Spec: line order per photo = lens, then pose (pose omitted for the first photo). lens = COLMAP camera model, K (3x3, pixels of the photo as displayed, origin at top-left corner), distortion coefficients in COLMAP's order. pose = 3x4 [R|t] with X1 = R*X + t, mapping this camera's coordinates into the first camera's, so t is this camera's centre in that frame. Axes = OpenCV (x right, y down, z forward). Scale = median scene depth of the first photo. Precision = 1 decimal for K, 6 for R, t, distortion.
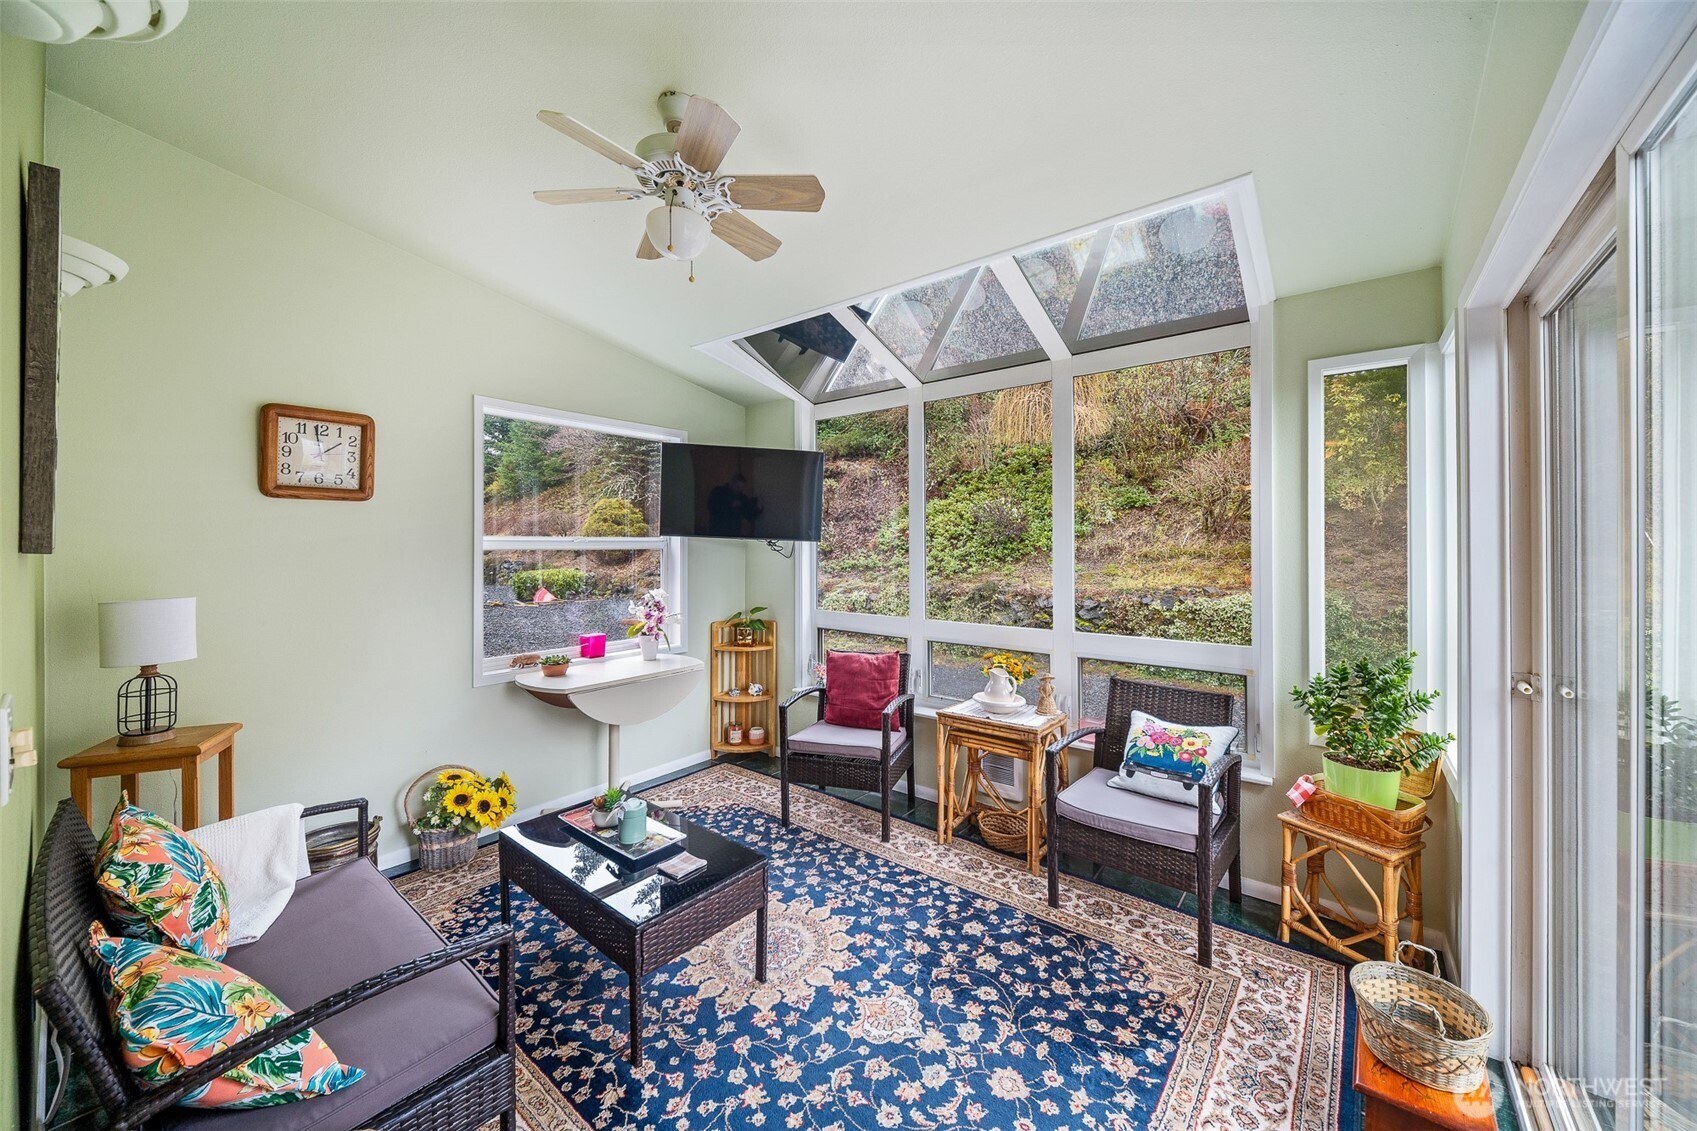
lens RADIAL K [[621.5, 0, 848.5], [0, 621.5, 565.5], [0, 0, 1]] dist [0.000143, -0.000038]
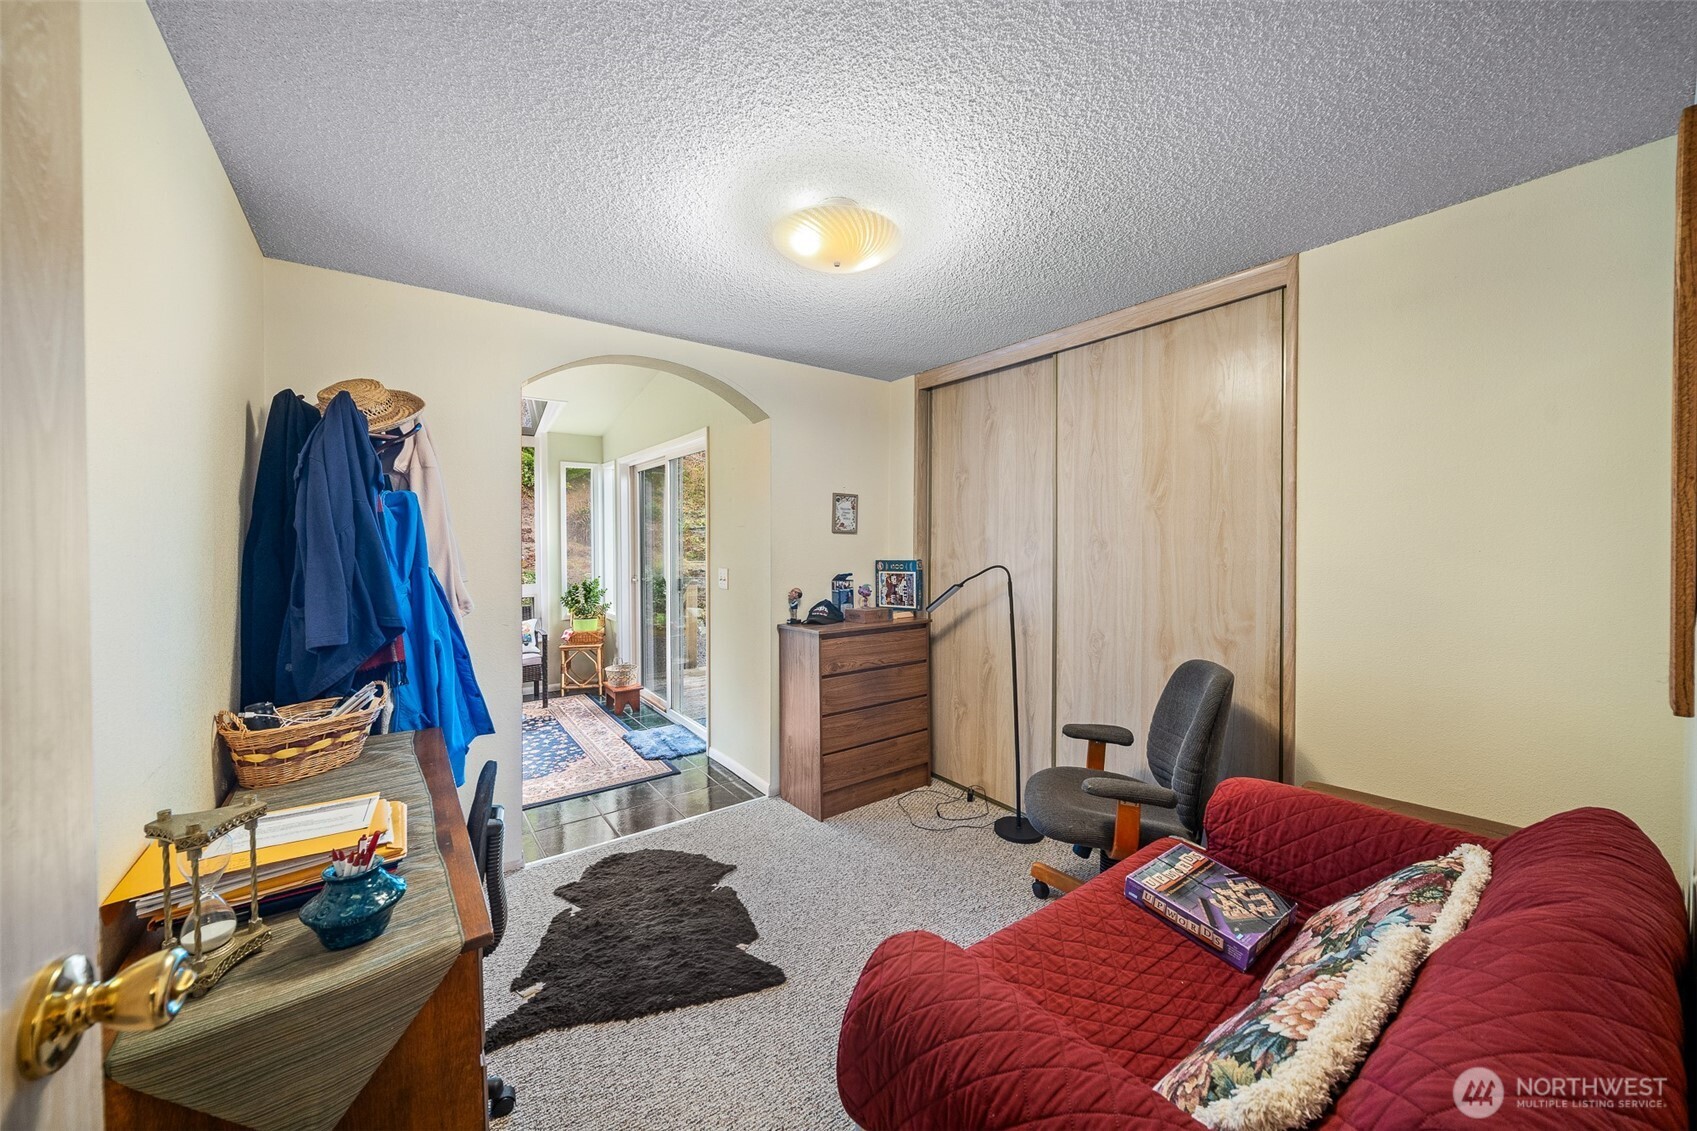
lens RADIAL K [[621.5, 0, 848.5], [0, 621.5, 565.5], [0, 0, 1]] dist [0.000143, -0.000038]
pose [[0.262091, -0.035152, 0.964403, -1.479614], [0.005470, 0.999374, 0.034940, 0.002677], [-0.965028, -0.003882, 0.262119, -0.807782]]
